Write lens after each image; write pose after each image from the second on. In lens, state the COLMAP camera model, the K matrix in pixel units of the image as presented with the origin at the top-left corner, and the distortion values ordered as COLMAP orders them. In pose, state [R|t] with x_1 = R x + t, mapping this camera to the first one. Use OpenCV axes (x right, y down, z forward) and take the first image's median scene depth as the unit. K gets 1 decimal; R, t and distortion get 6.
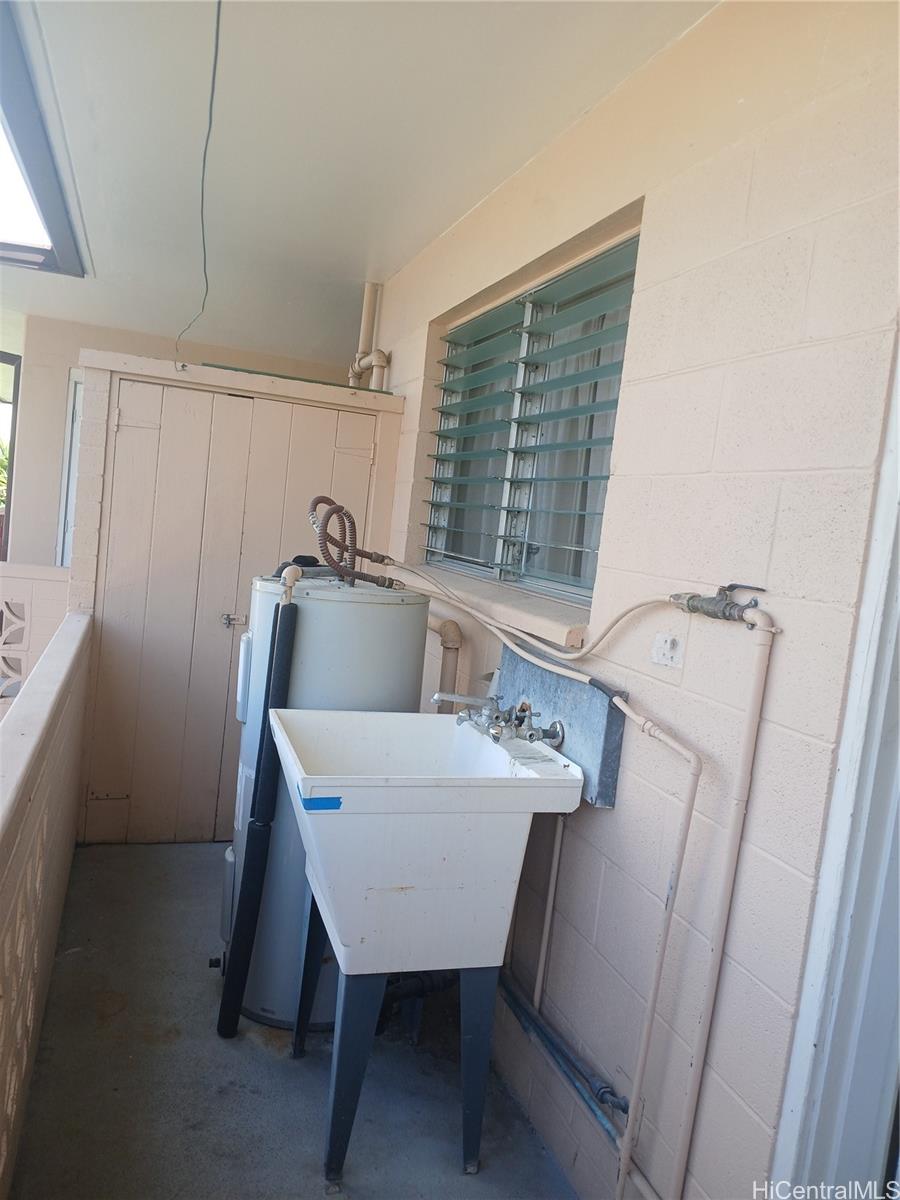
lens RADIAL K [[923.1, 0, 450.0], [0, 923.1, 600.0], [0, 0, 1]] dist [0.122673, -0.264150]
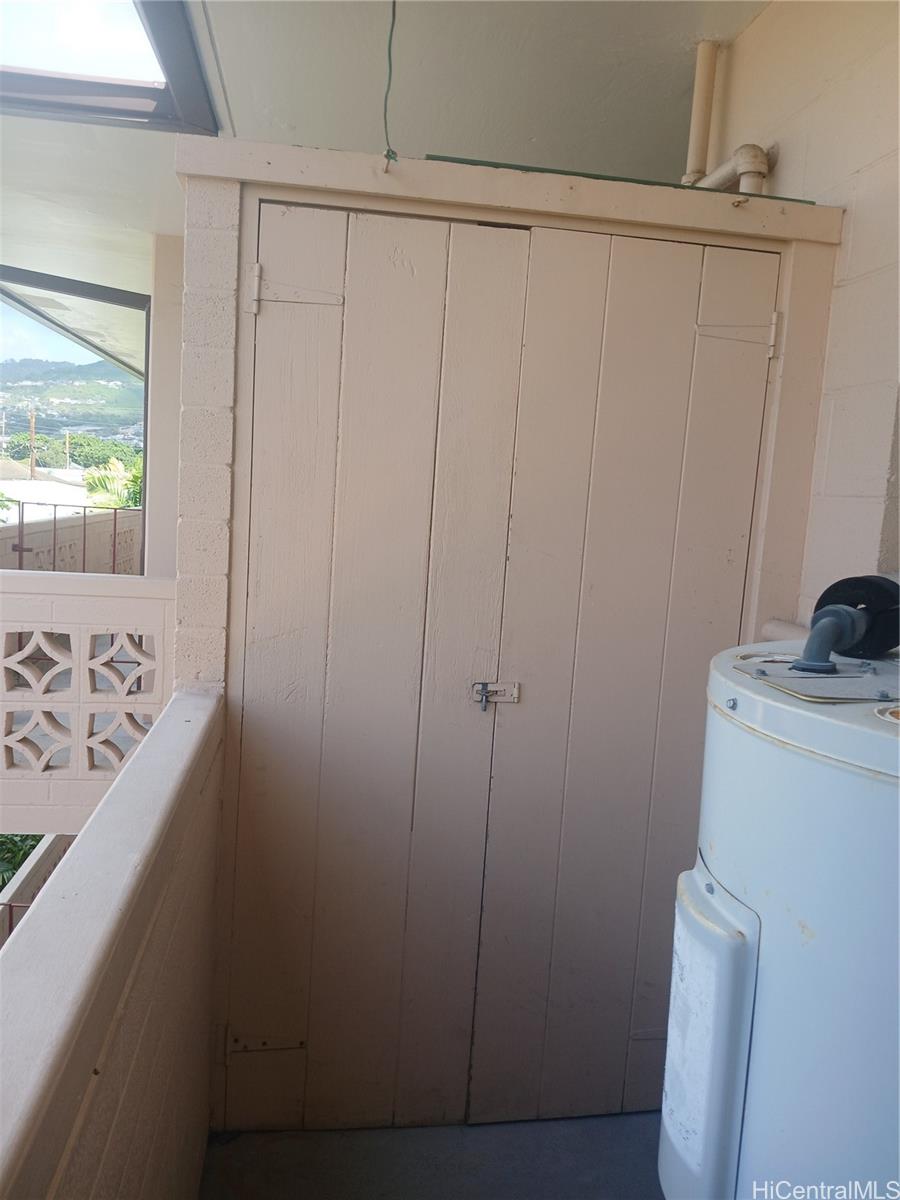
lens RADIAL K [[923.1, 0, 450.0], [0, 923.1, 600.0], [0, 0, 1]] dist [0.122673, -0.264150]
pose [[0.984236, -0.024737, -0.175121, -0.172483], [0.027680, 0.999513, 0.014380, -0.036662], [0.174680, -0.019001, 0.984442, 0.523574]]
